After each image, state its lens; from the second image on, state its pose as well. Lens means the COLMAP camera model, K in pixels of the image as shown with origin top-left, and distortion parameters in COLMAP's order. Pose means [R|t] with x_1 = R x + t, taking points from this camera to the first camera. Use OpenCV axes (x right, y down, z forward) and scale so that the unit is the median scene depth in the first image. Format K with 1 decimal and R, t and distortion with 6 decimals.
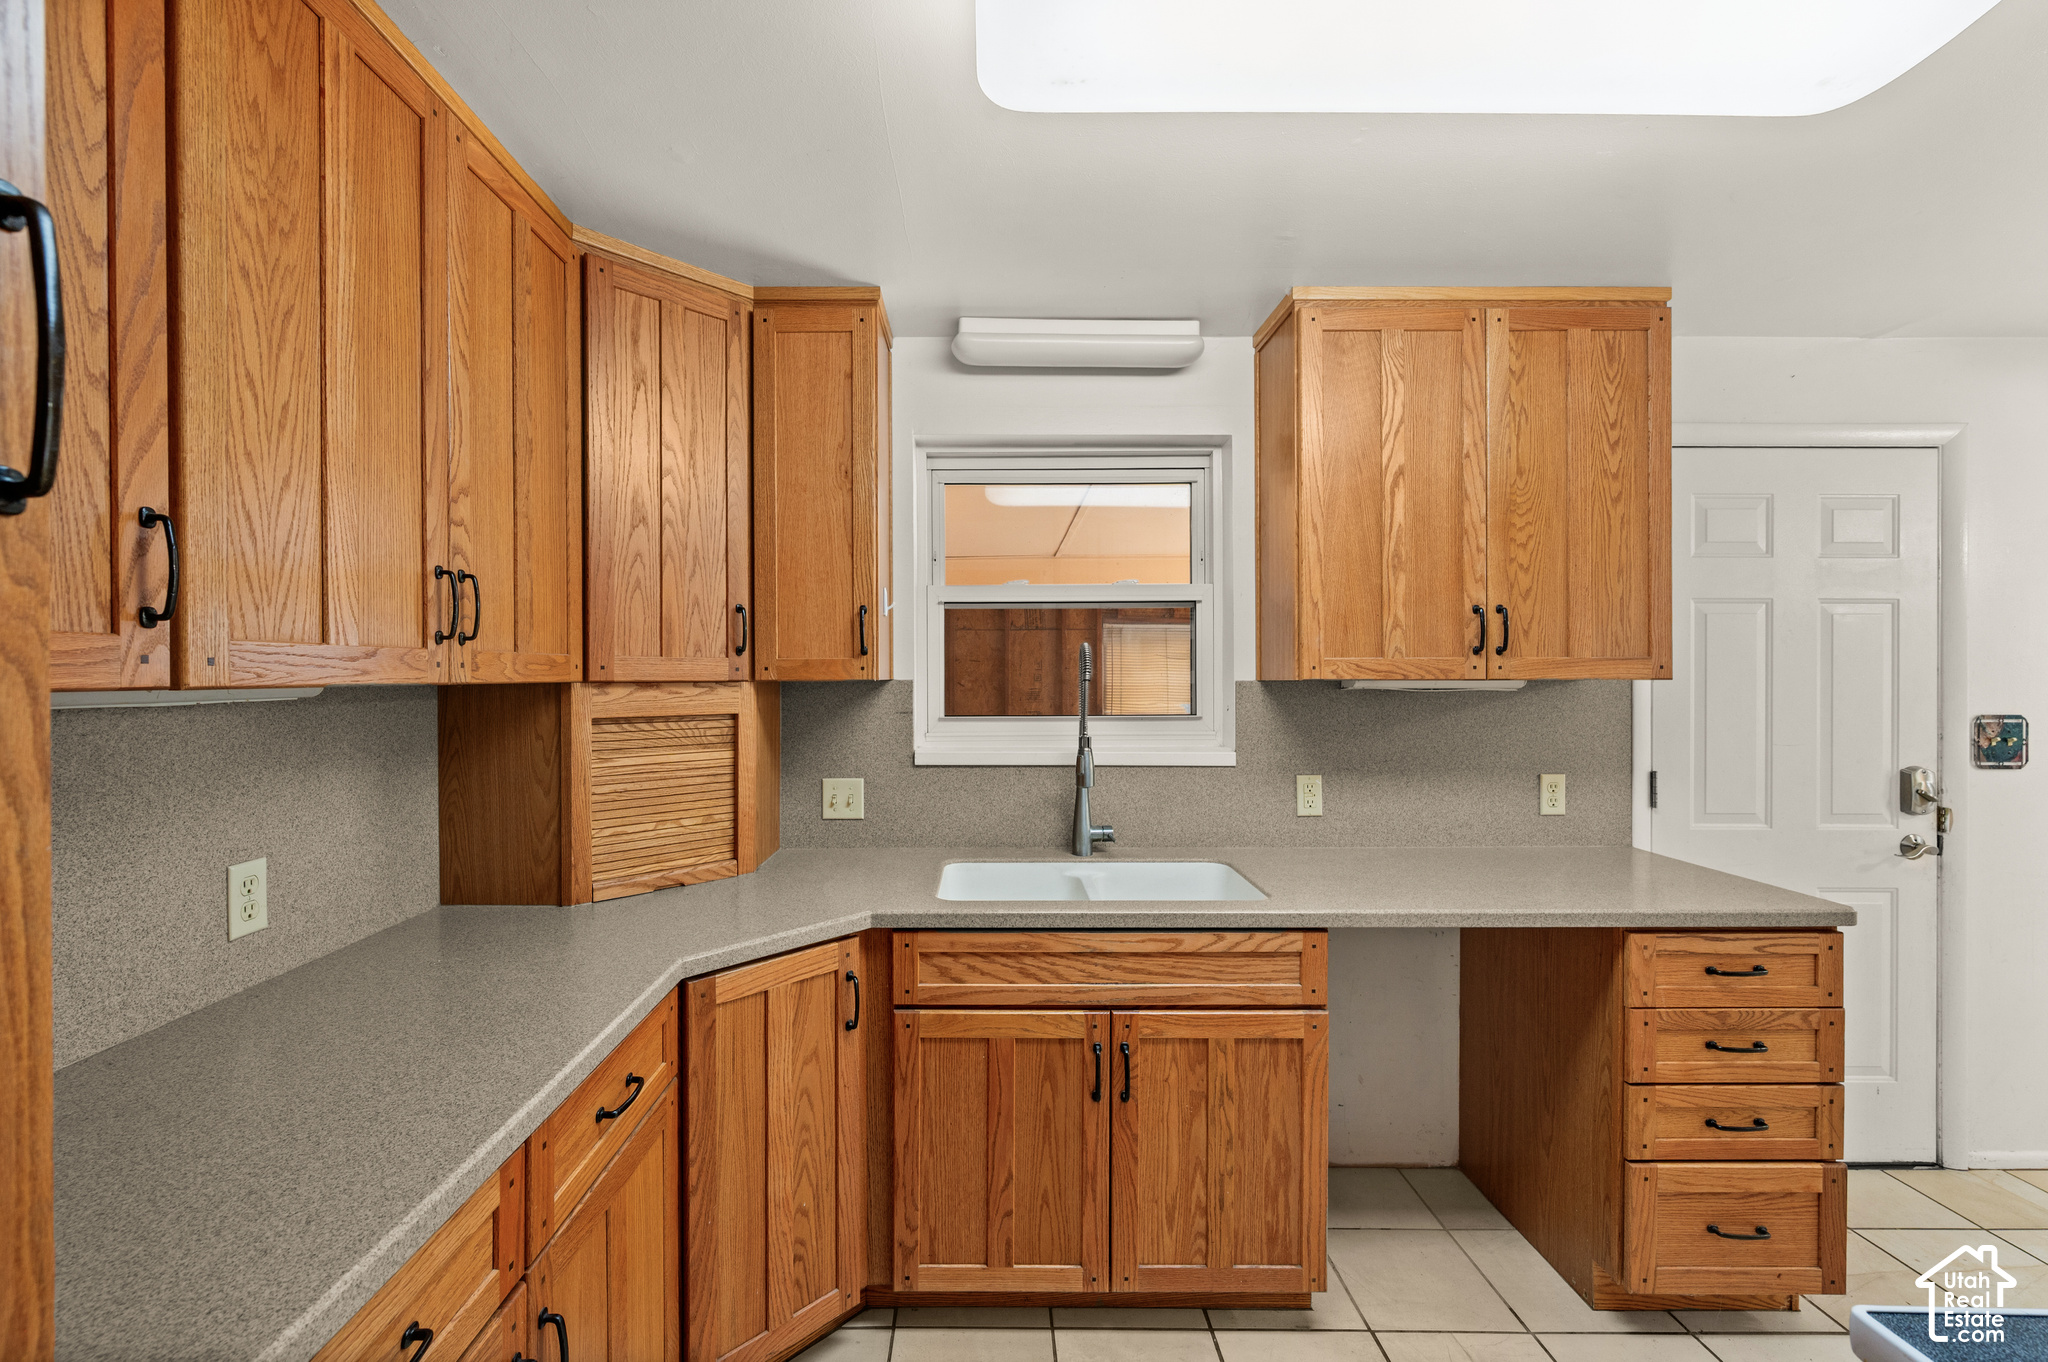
lens RADIAL K [[834.1, 0, 1016.1], [0, 834.1, 680.5], [0, 0, 1]] dist [0.000390, -0.000330]
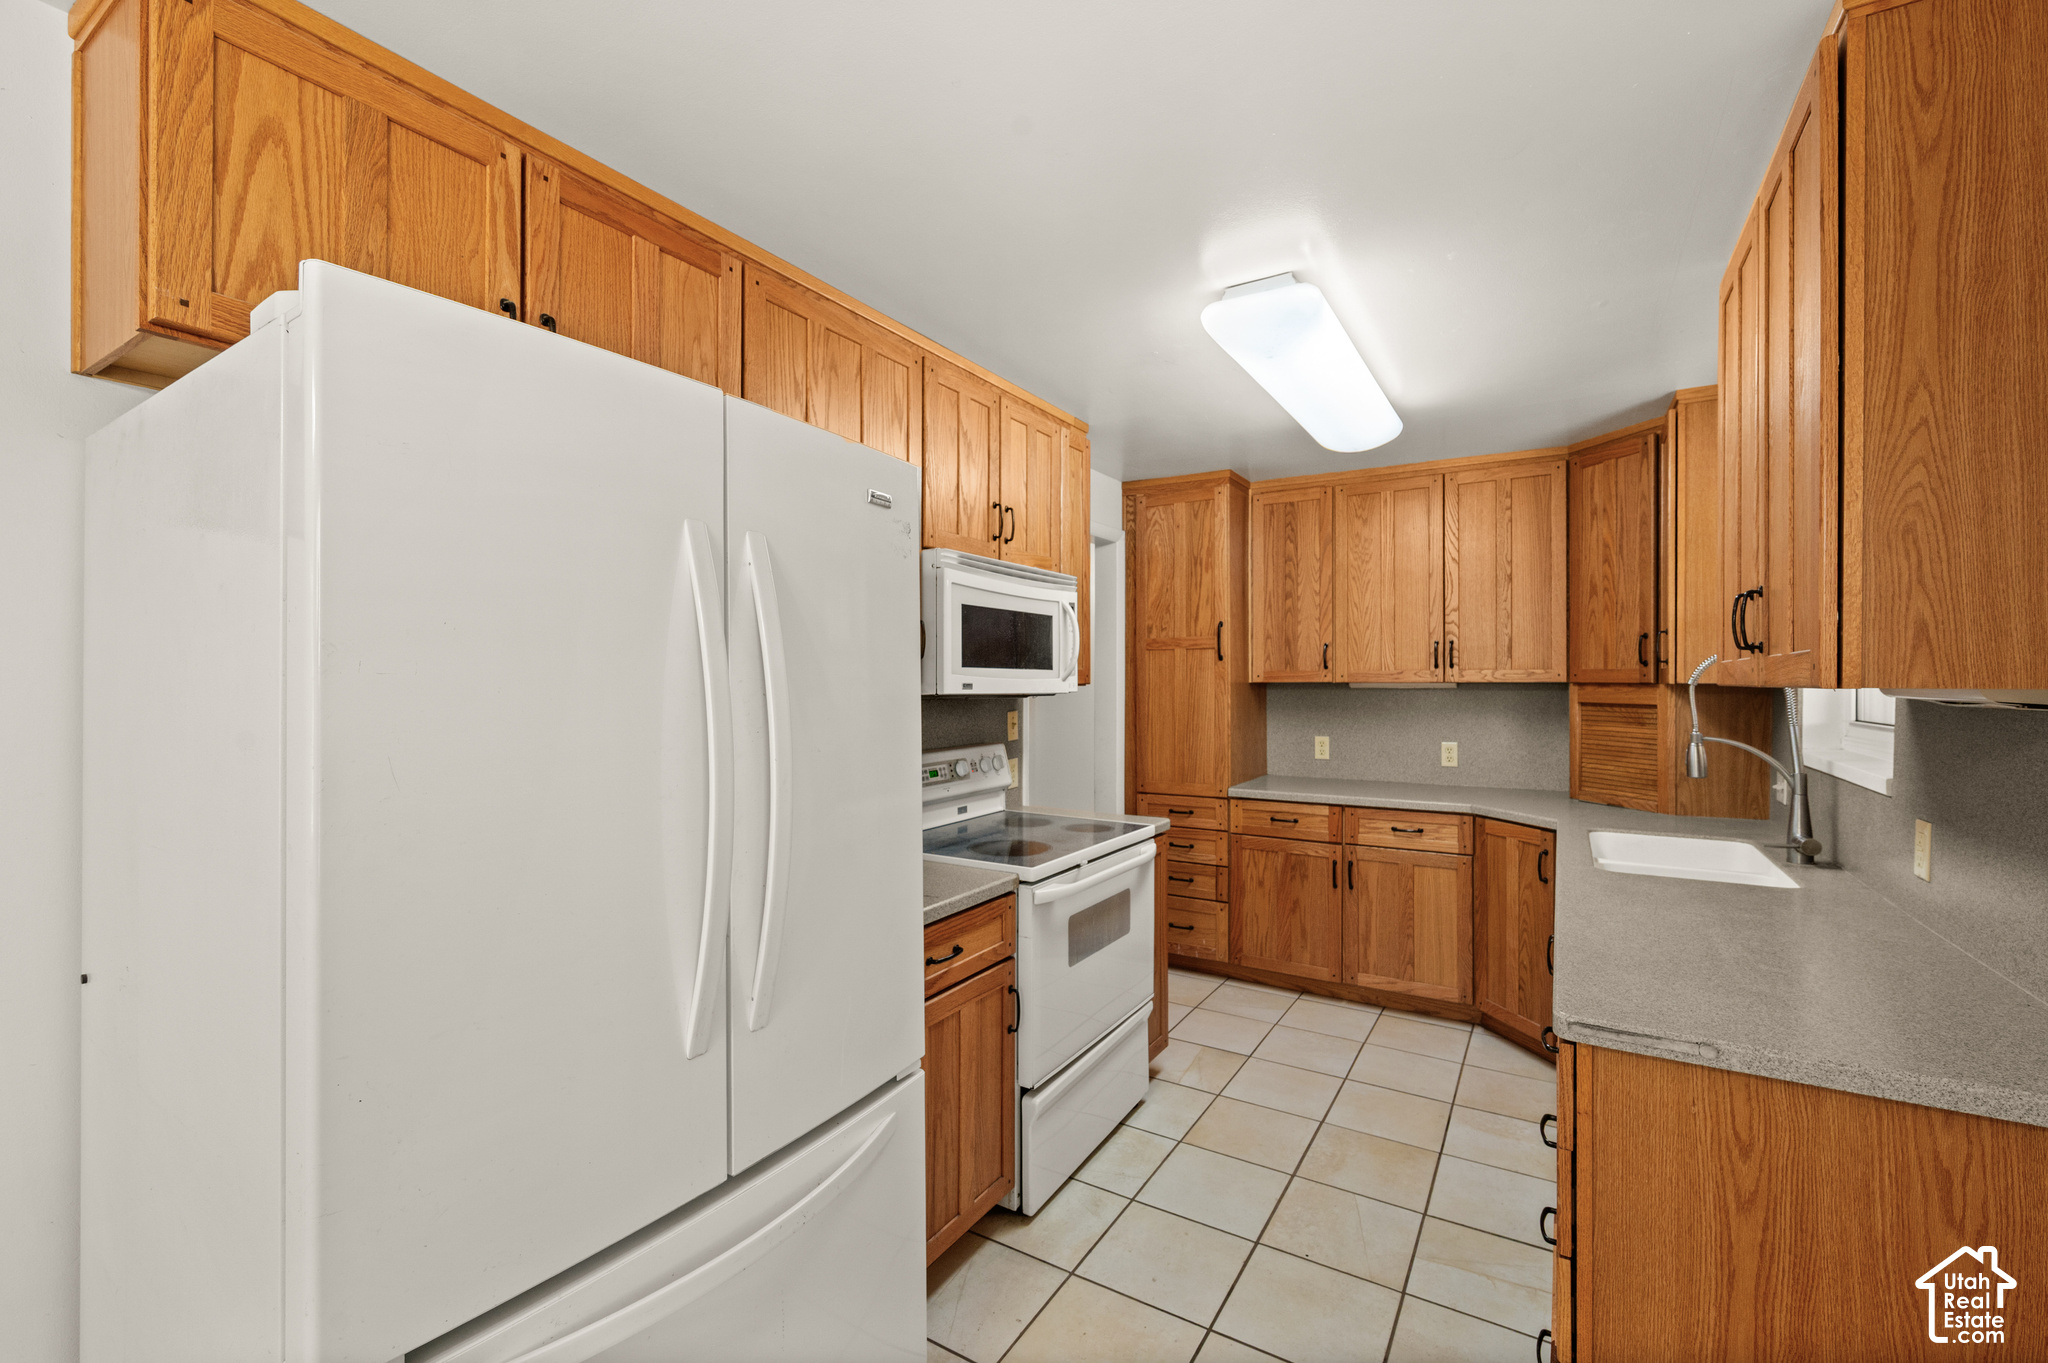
lens RADIAL K [[899.5, 0, 1031.0], [0, 899.5, 680.2], [0, 0, 1]] dist [-0.003828, -0.000153]
pose [[-0.518299, 0.002184, -0.855197, 1.729577], [-0.003469, 0.999983, 0.004656, -0.008662], [0.855192, 0.005380, -0.518283, 0.925546]]
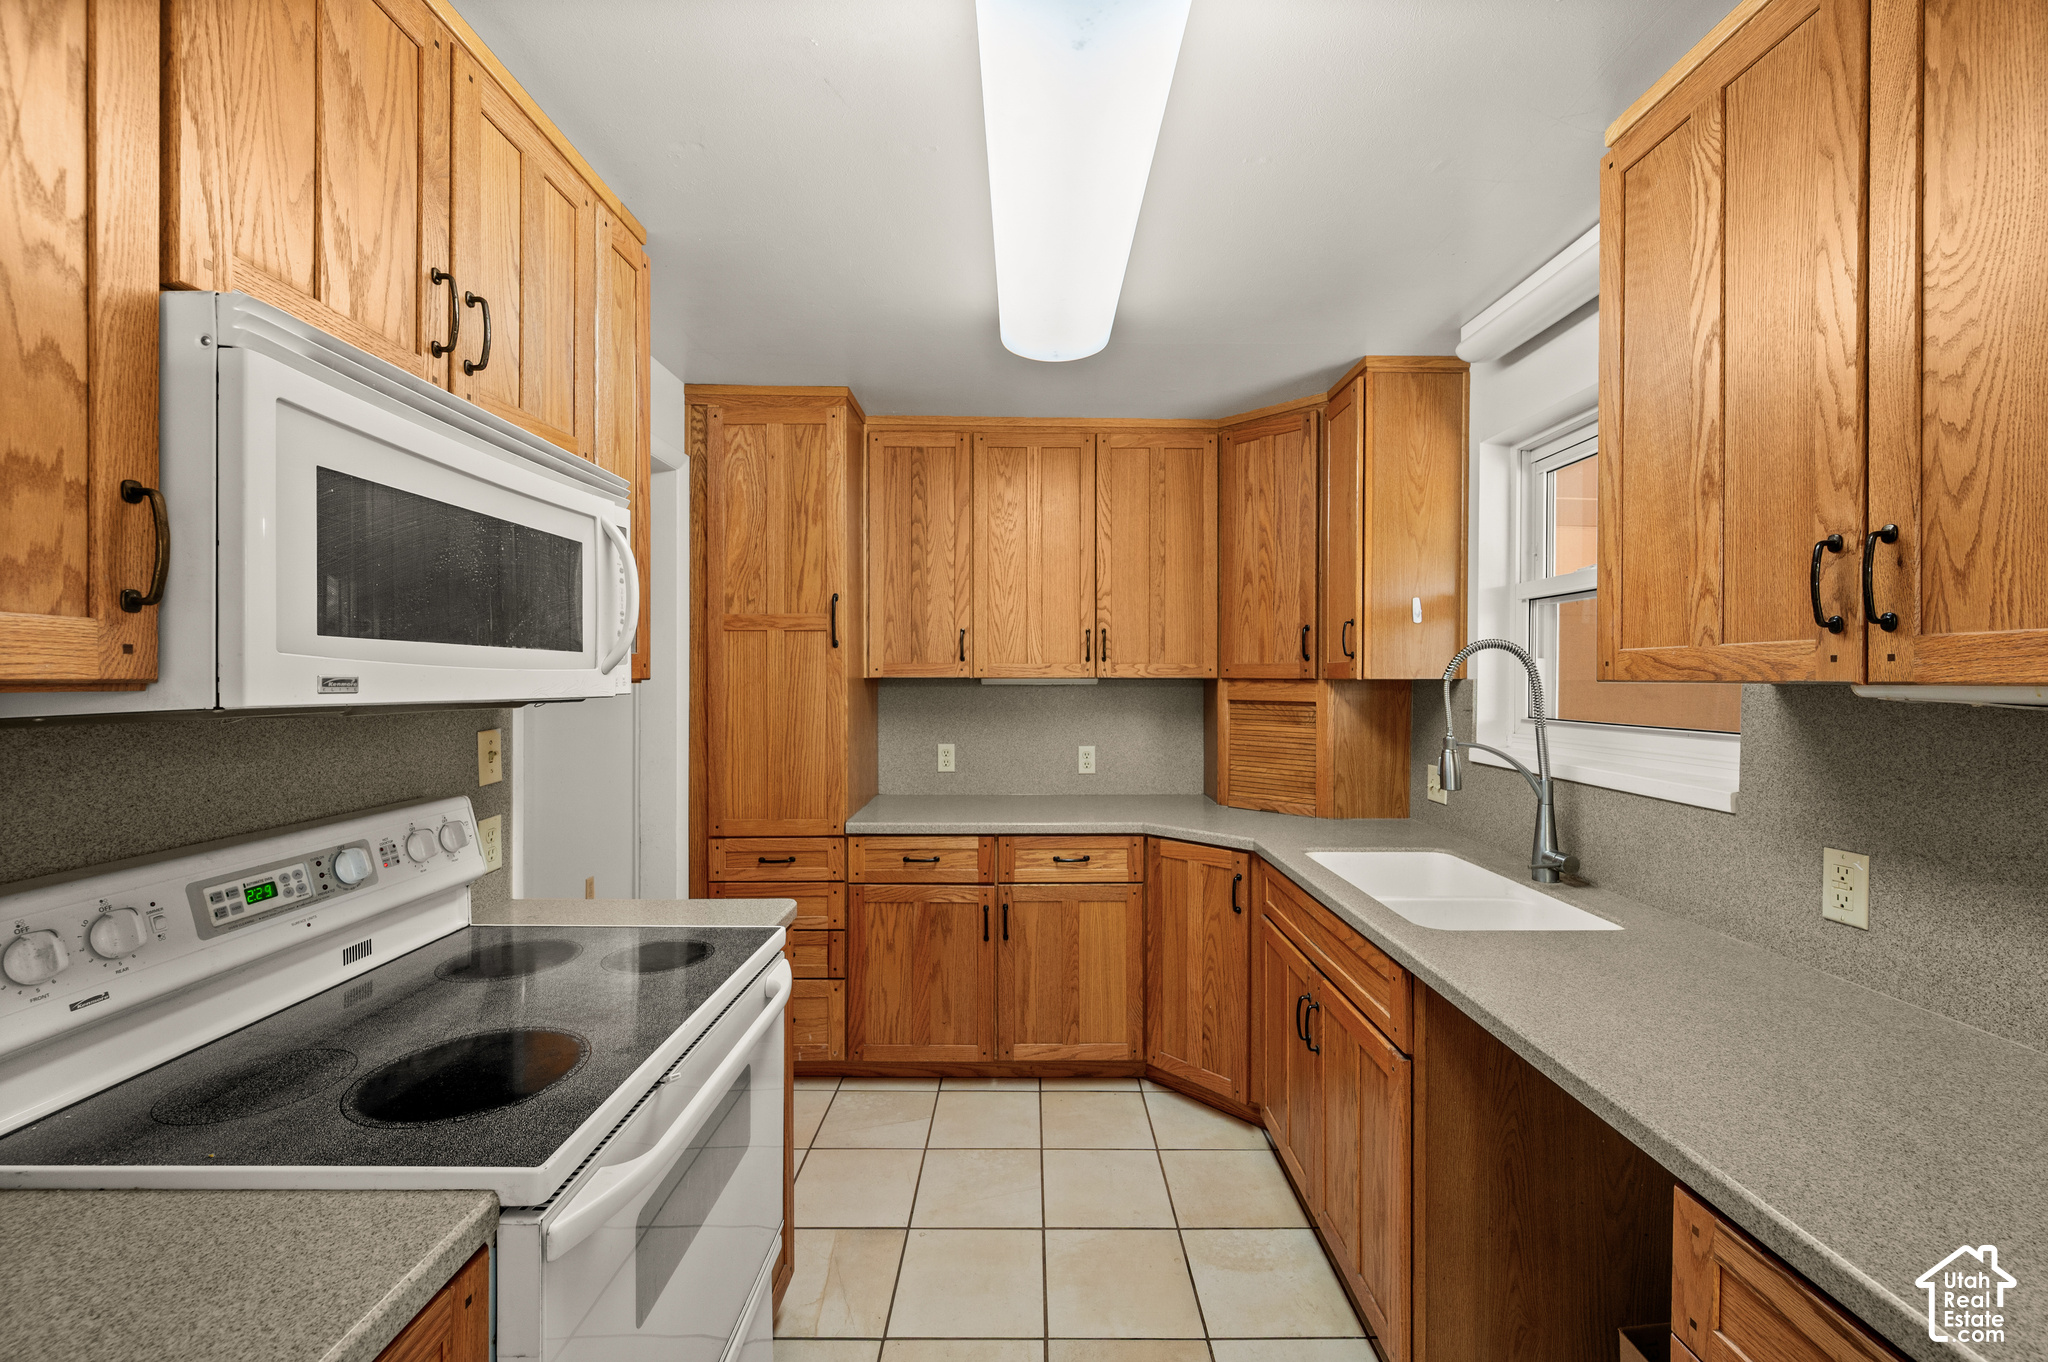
lens RADIAL K [[834.1, 0, 1042.0], [0, 834.1, 680.7], [0, 0, 1]] dist [0.000390, -0.000330]
pose [[0.010389, 0.006710, -0.999924, 1.128712], [-0.007775, 0.999948, 0.006629, -0.002004], [0.999916, 0.007706, 0.010440, 0.555881]]
